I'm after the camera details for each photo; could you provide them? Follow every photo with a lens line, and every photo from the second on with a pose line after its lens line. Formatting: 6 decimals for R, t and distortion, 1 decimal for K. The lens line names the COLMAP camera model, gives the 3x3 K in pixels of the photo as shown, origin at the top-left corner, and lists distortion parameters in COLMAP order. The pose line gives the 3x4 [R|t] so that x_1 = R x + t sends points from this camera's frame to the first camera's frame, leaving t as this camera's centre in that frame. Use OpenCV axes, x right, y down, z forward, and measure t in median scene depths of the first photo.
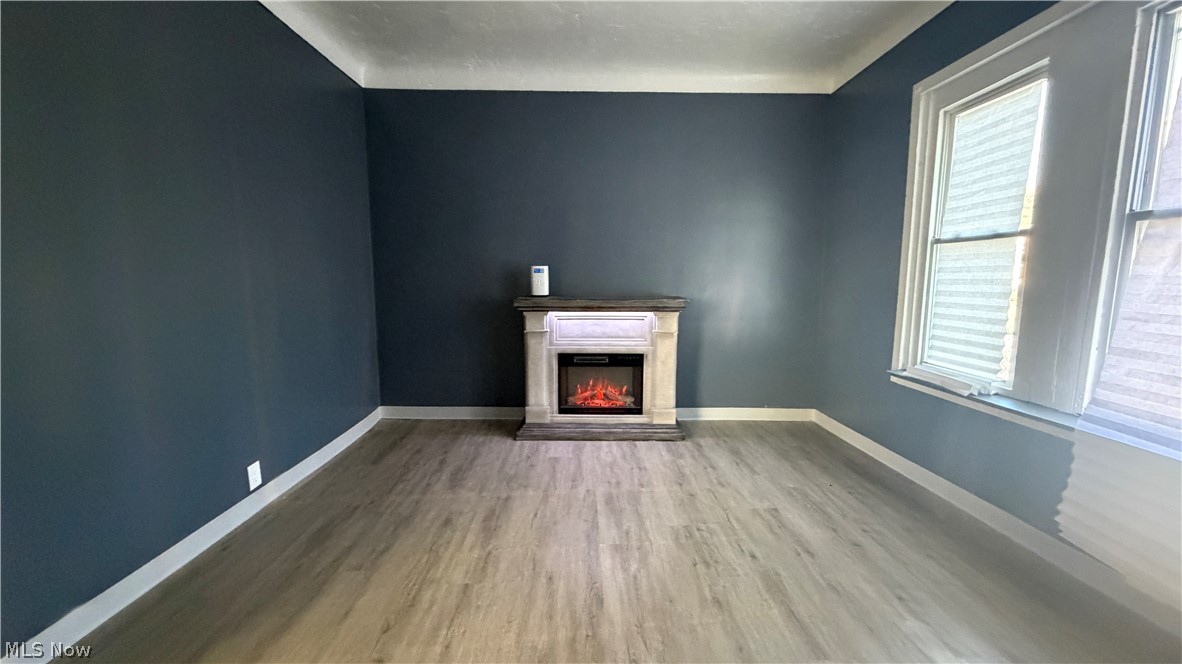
lens RADIAL K [[473.8, 0, 588.8], [0, 473.8, 331.8], [0, 0, 1]] dist [0.003234, 0.000038]
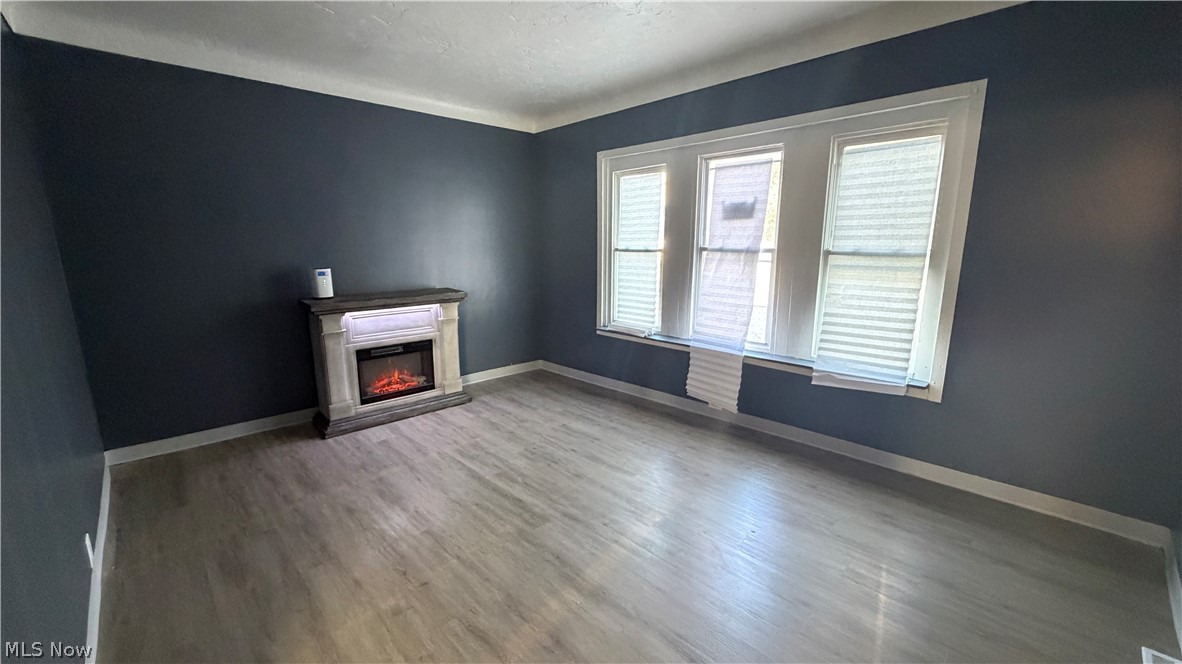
lens RADIAL K [[473.8, 0, 590.5], [0, 473.8, 335.6], [0, 0, 1]] dist [0.003234, 0.000038]
pose [[0.729654, -0.140821, 0.669160, -0.486663], [0.082770, 0.989559, 0.117994, -0.087167], [-0.678789, -0.030709, 0.733691, -0.186328]]
